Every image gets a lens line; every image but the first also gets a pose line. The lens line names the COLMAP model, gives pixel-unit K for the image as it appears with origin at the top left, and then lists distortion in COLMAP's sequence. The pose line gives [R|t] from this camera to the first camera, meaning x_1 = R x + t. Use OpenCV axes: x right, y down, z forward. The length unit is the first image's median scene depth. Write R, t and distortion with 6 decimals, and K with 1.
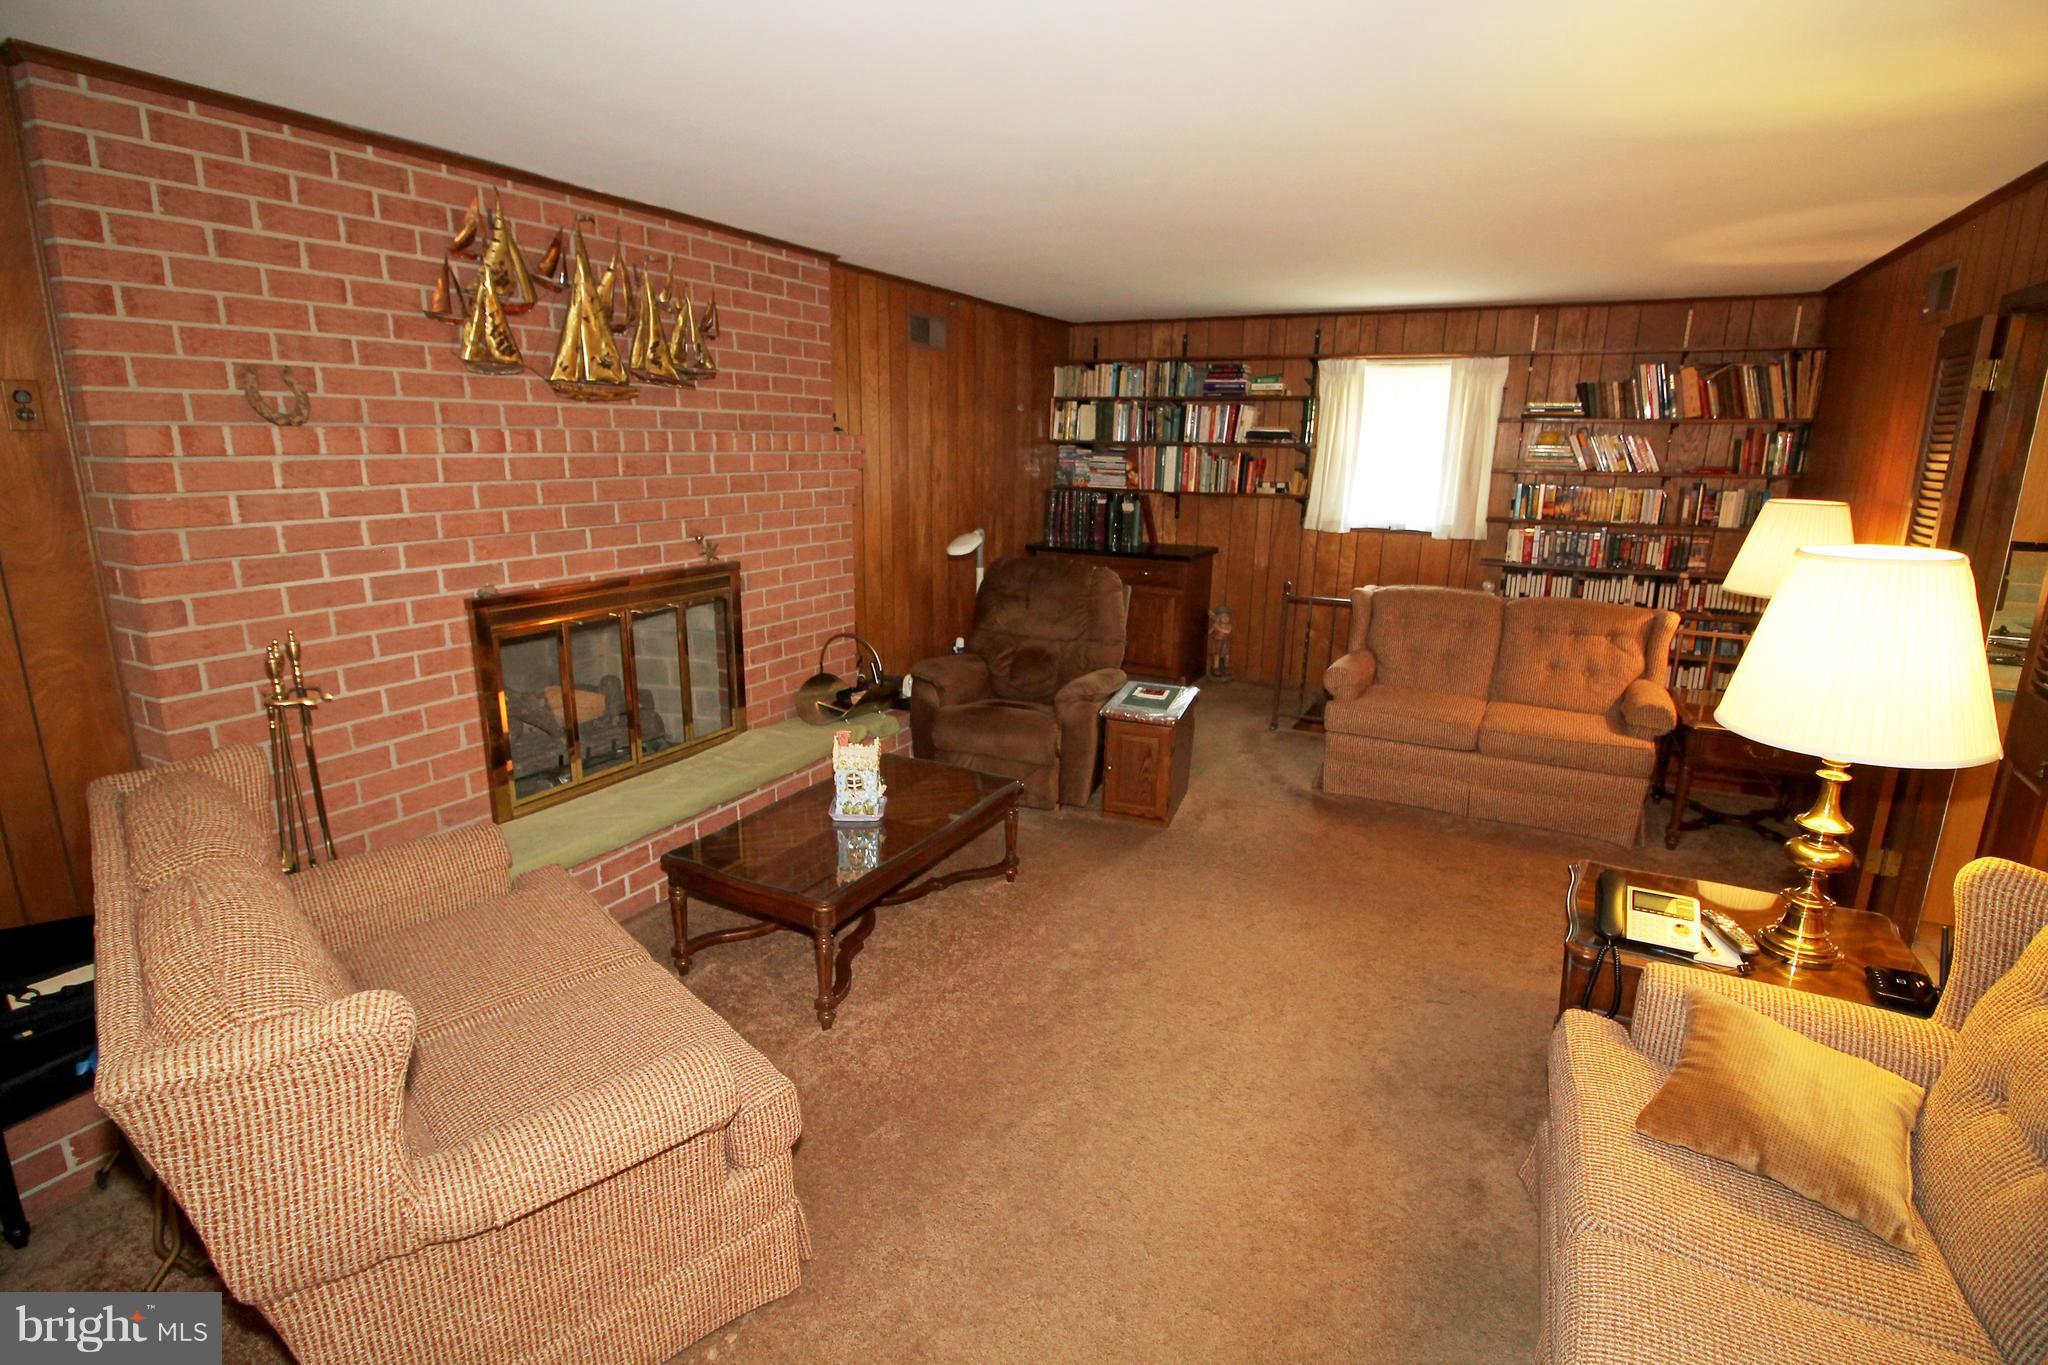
lens RADIAL K [[961.3, 0, 1022.0], [0, 961.3, 673.2], [0, 0, 1]] dist [-0.015199, -0.001249]
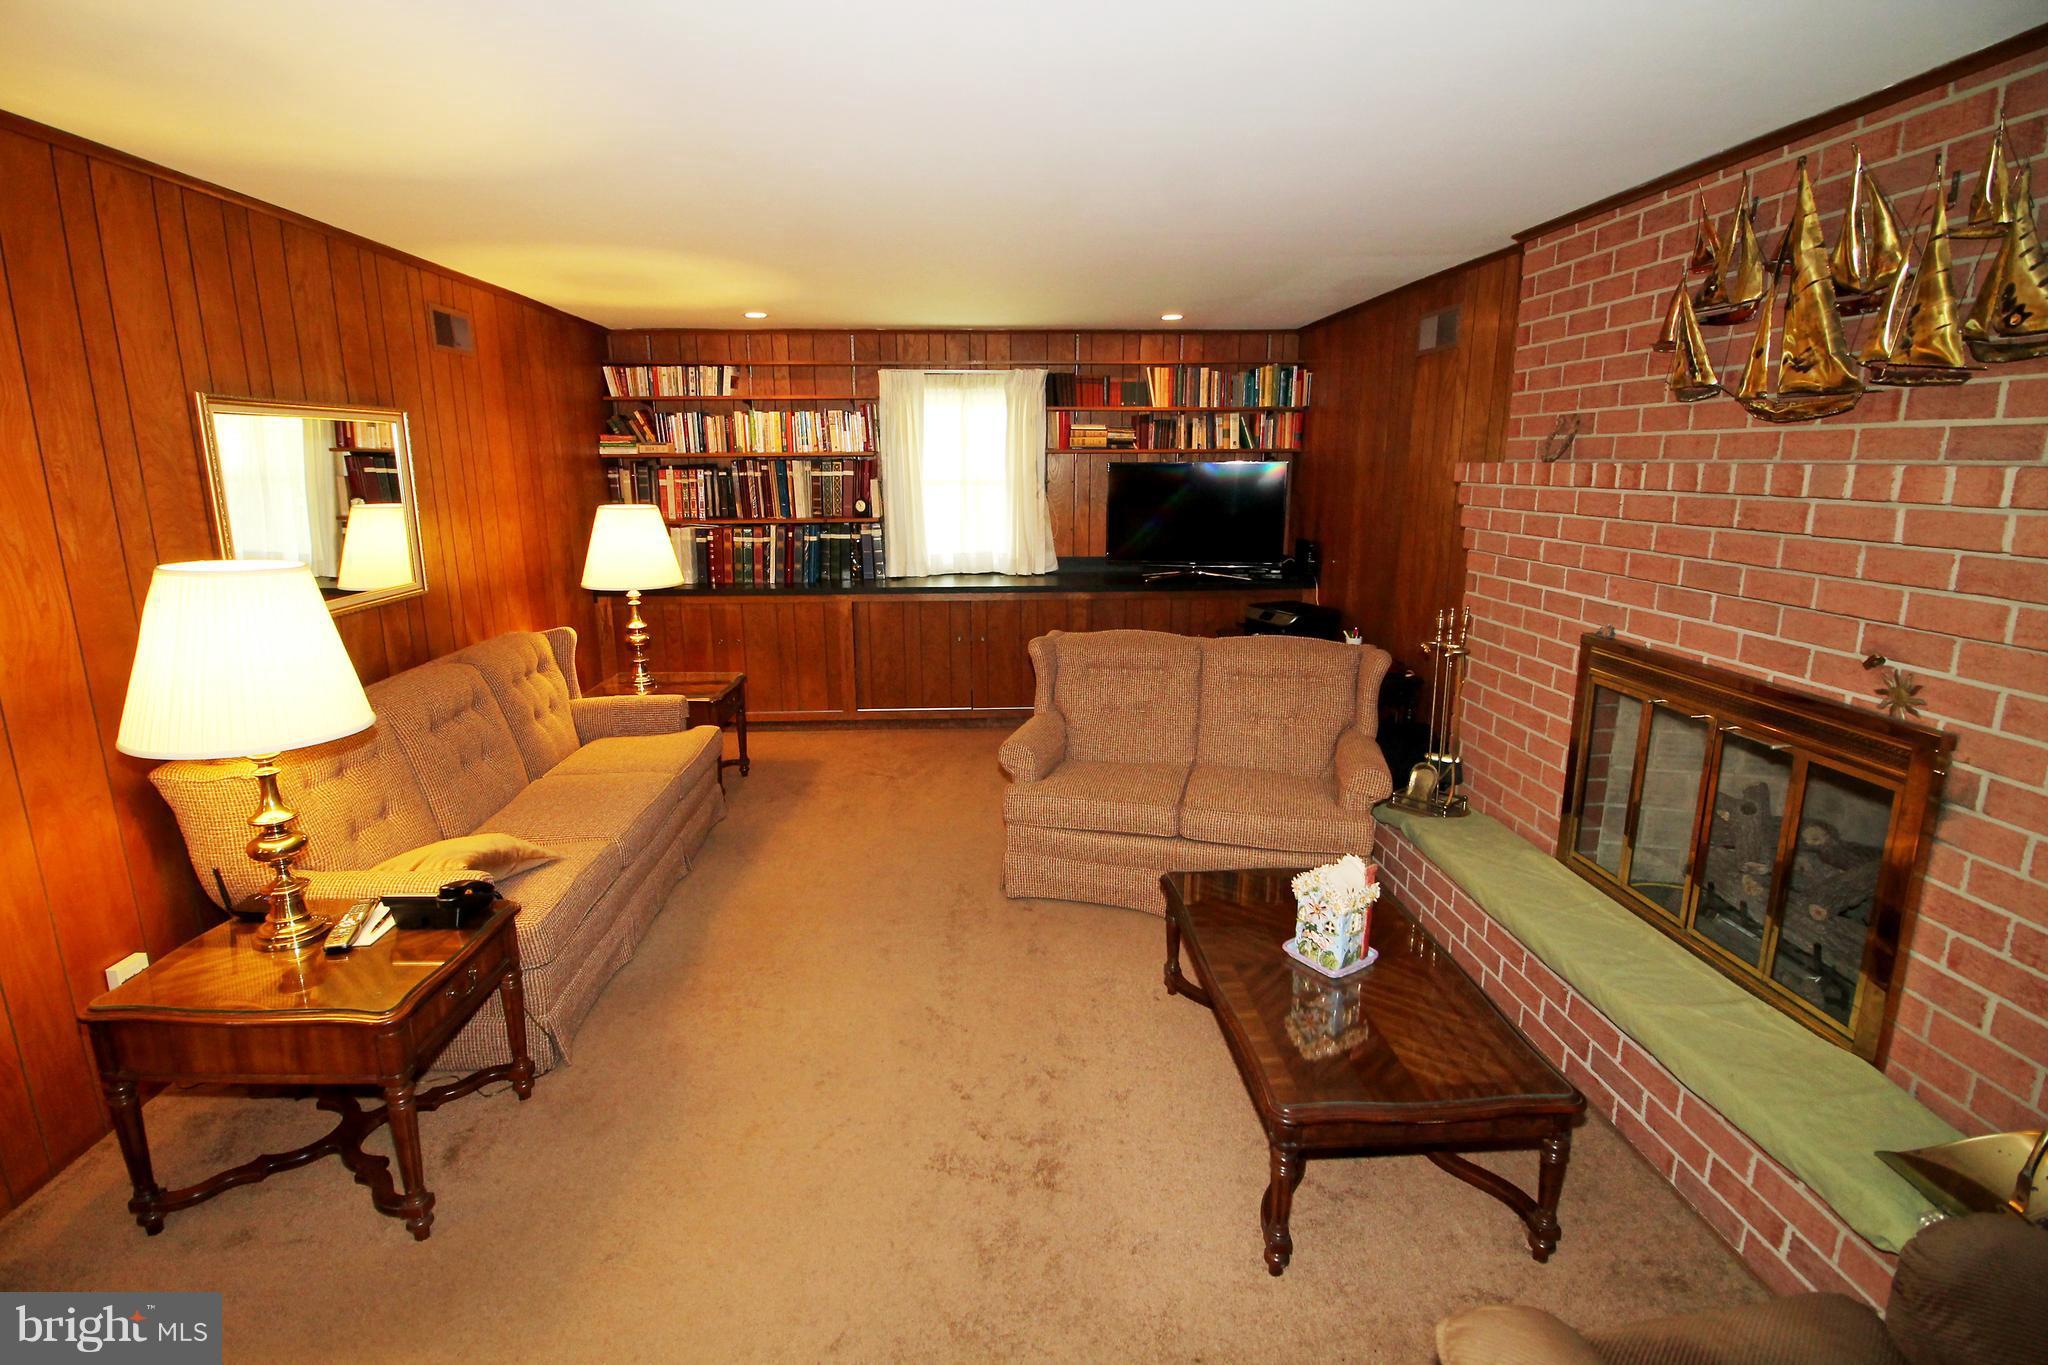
lens RADIAL K [[961.3, 0, 1022.0], [0, 961.3, 673.2], [0, 0, 1]] dist [-0.015199, -0.001249]
pose [[-0.852857, 0.103644, -0.511754, 0.218754], [-0.130072, 0.907031, 0.400469, -0.179942], [0.505684, 0.408108, -0.760087, 0.734162]]
